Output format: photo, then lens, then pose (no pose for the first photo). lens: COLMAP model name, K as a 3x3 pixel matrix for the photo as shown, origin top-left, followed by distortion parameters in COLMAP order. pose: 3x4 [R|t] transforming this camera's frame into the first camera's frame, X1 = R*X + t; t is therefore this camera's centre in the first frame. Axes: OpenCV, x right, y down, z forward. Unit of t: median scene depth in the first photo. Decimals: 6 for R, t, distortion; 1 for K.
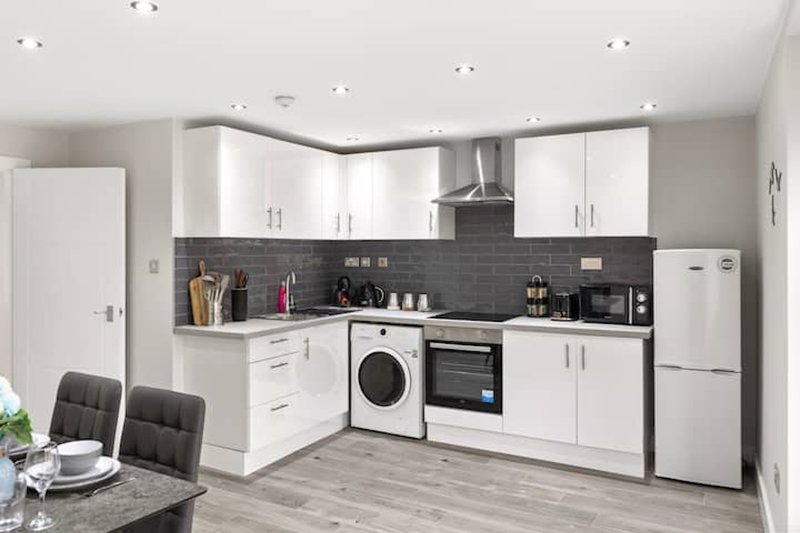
lens RADIAL K [[623.0, 0, 404.0], [0, 623.0, 255.1], [0, 0, 1]] dist [-0.000722, -0.001695]
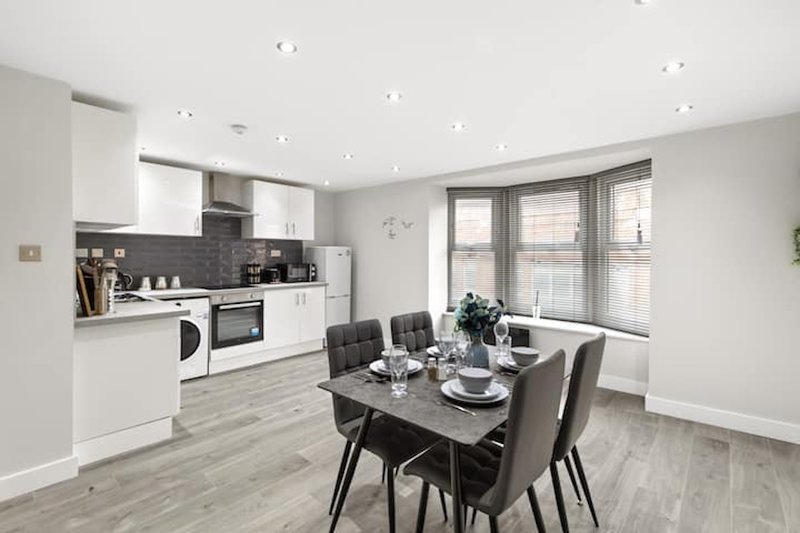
lens RADIAL K [[366.5, 0, 404.2], [0, 366.5, 262.7], [0, 0, 1]] dist [0.000369, -0.000020]
pose [[0.197255, -0.020572, 0.980136, -0.783951], [0.001502, 0.999785, 0.020682, 0.020895], [-0.980351, -0.002608, 0.197244, 0.428172]]
